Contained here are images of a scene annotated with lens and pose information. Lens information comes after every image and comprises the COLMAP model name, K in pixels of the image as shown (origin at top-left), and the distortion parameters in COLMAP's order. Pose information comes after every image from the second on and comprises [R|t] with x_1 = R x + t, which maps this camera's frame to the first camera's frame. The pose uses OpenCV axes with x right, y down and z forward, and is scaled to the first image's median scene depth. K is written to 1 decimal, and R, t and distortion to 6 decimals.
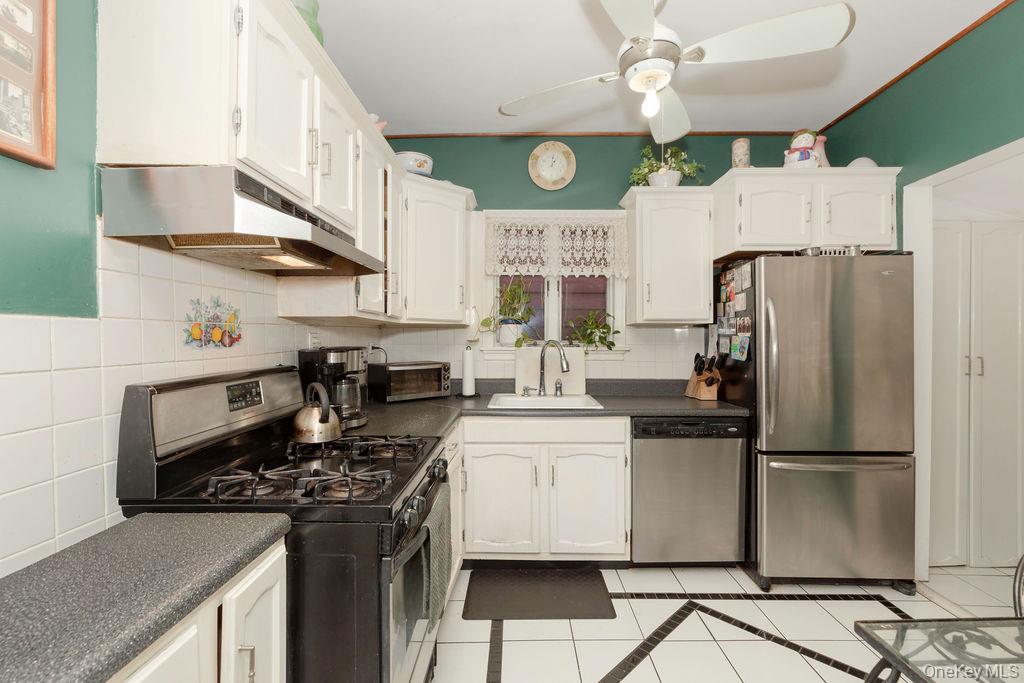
lens RADIAL K [[464.8, 0, 514.6], [0, 464.8, 342.5], [0, 0, 1]] dist [0.002241, -0.000167]
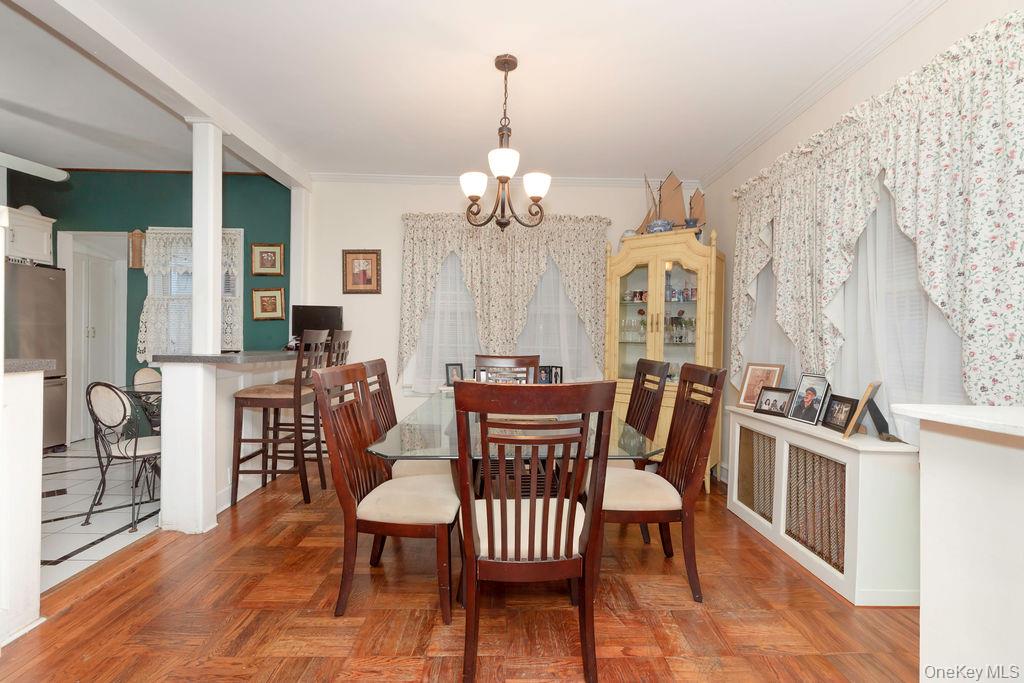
lens RADIAL K [[451.8, 0, 512.1], [0, 451.8, 348.2], [0, 0, 1]] dist [0.001041, -0.000023]
pose [[-0.028018, -0.012693, 0.999527, -0.927495], [-0.007947, 0.999891, 0.012475, 0.077780], [-0.999576, -0.007594, -0.028116, -0.681808]]
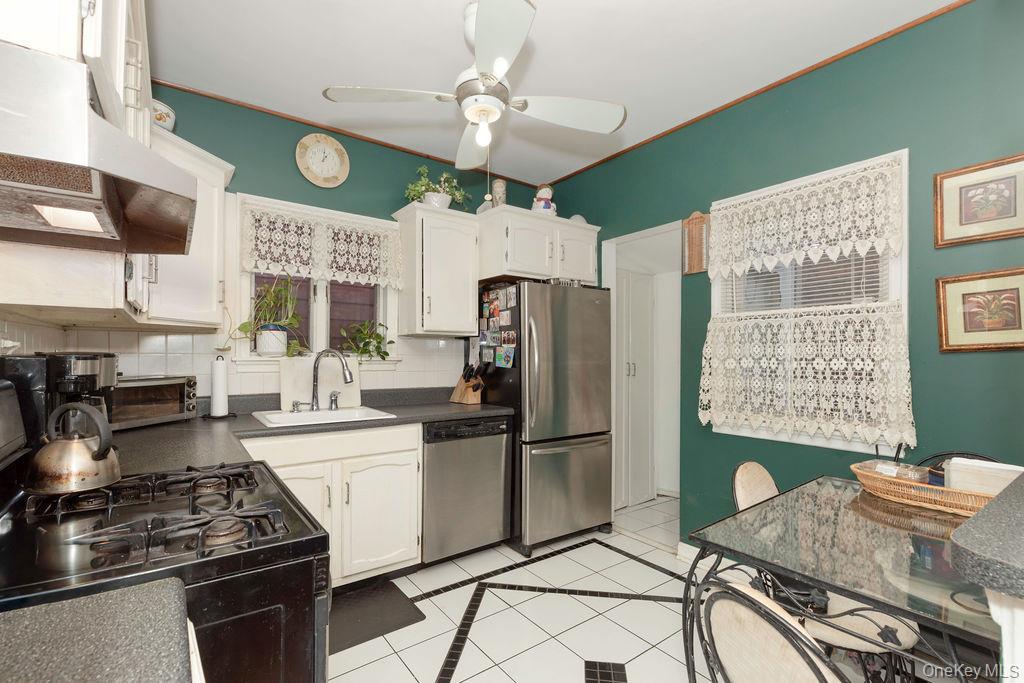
lens RADIAL K [[466.5, 0, 506.3], [0, 466.5, 353.1], [0, 0, 1]] dist [0.001585, -0.000073]
pose [[0.801837, 0.006427, 0.597508, -0.218328], [-0.000558, 0.999950, -0.010007, 0.013210], [-0.597542, 0.007690, 0.801801, 0.051204]]
